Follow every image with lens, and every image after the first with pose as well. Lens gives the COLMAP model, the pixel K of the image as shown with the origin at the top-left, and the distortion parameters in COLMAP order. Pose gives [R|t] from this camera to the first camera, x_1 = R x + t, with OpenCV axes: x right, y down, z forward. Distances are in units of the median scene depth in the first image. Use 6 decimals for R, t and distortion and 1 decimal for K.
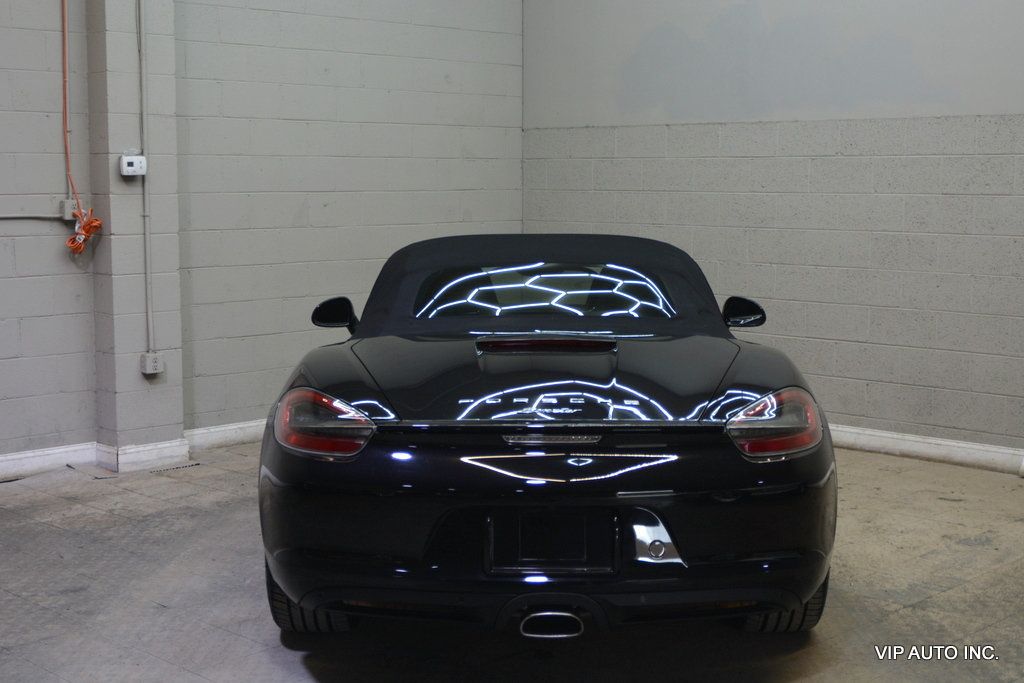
lens RADIAL K [[1470.0, 0, 508.3], [0, 1470.0, 326.0], [0, 0, 1]] dist [-0.016774, 0.000000]
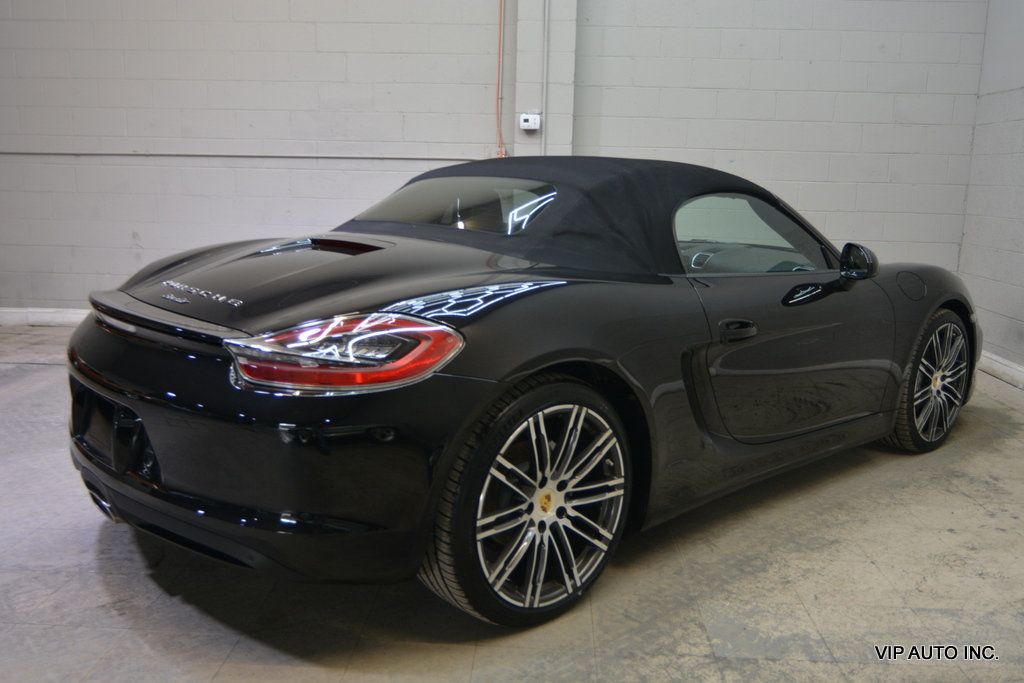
lens RADIAL K [[882.5, 0, 490.5], [0, 882.5, 339.2], [0, 0, 1]] dist [-0.035171, 0.023960]
pose [[0.657480, 0.151865, -0.738009, 0.344438], [-0.099337, 0.988399, 0.114891, -0.001963], [0.746895, -0.002227, 0.664938, 0.438136]]
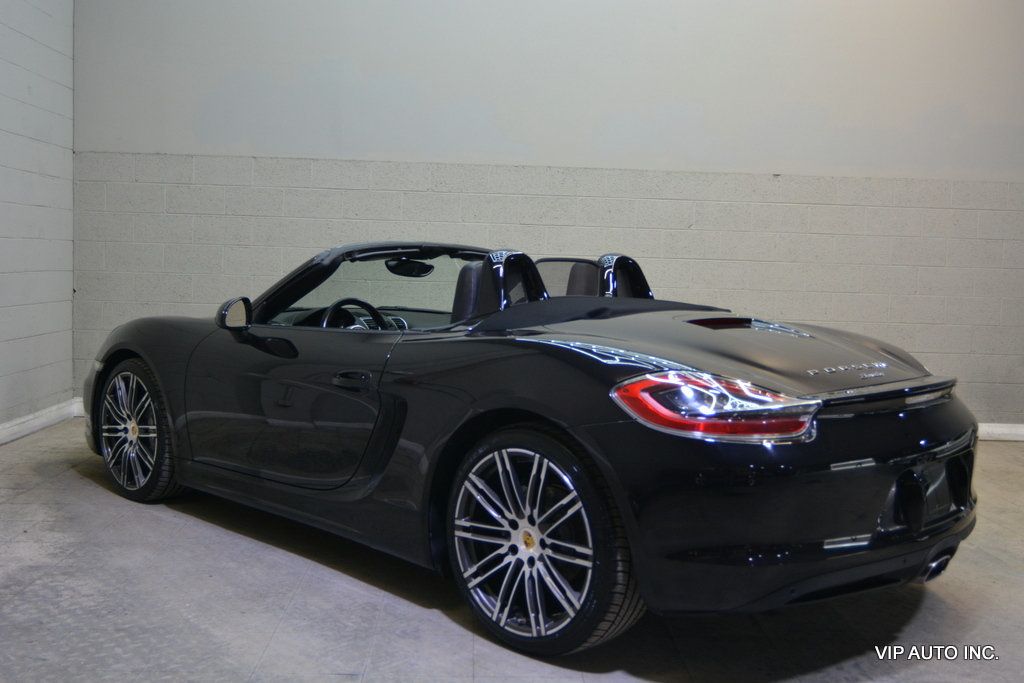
lens RADIAL K [[1081.0, 0, 503.5], [0, 1081.0, 319.6], [0, 0, 1]] dist [-0.008352, 0.000000]
pose [[0.683923, -0.016829, 0.729360, -0.438269], [0.044913, 0.998809, -0.019069, 0.014297], [-0.728171, 0.045800, 0.683864, 0.357719]]
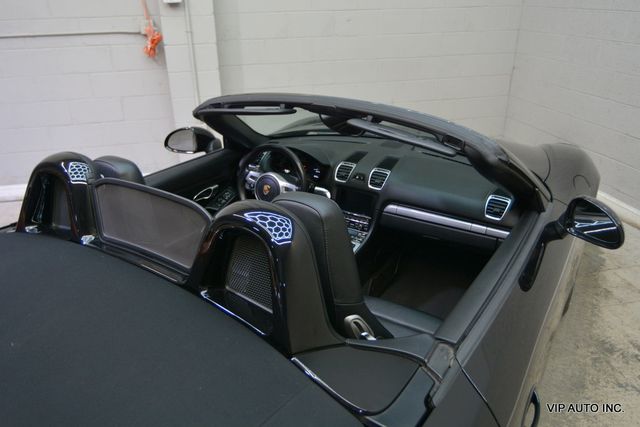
lens RADIAL K [[490.1, 0, 308.2], [0, 490.1, 201.1], [0, 0, 1]] dist [-0.021899, 0.014006]
pose [[0.841616, 0.203616, -0.500223, 0.137318], [-0.038296, 0.946375, 0.320792, -0.077238], [0.538717, -0.250827, 0.804282, 0.636699]]
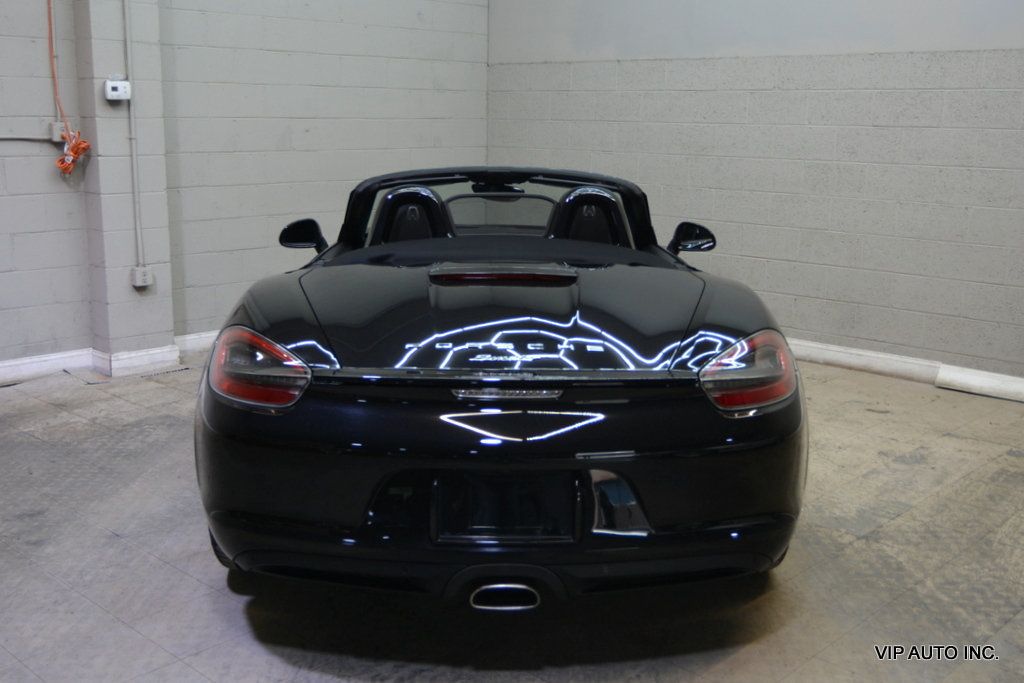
lens RADIAL K [[1108.3, 0, 507.5], [0, 1108.3, 330.8], [0, 0, 1]] dist [-0.007286, 0.000000]
pose [[0.999687, 0.006630, 0.024129, 0.007468], [-0.008830, 0.995698, 0.092241, -0.012690], [-0.023413, -0.092425, 0.995444, 0.182775]]
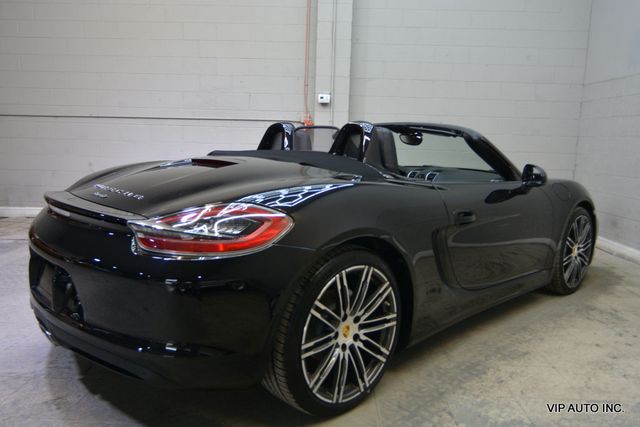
lens RADIAL K [[490.1, 0, 306.7], [0, 490.1, 204.1], [0, 0, 1]] dist [-0.021899, 0.014006]
pose [[0.673592, 0.117048, -0.729777, 0.302499], [-0.102985, 0.992612, 0.064147, 0.007916], [0.731894, 0.031947, 0.680670, 0.466278]]
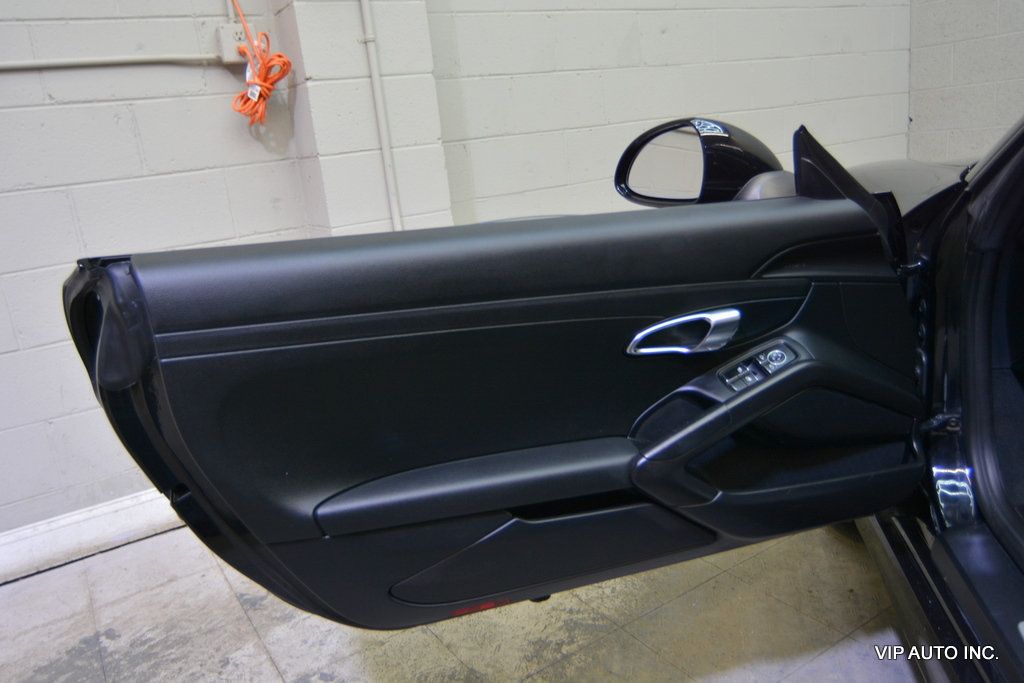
lens RADIAL K [[784.2, 0, 509.1], [0, 784.2, 333.1], [0, 0, 1]] dist [-0.021899, 0.014006]
pose [[0.970750, -0.051728, -0.234456, -0.135127], [0.086653, 0.986182, 0.141197, -0.004258], [0.223912, -0.157383, 0.961818, 0.724955]]
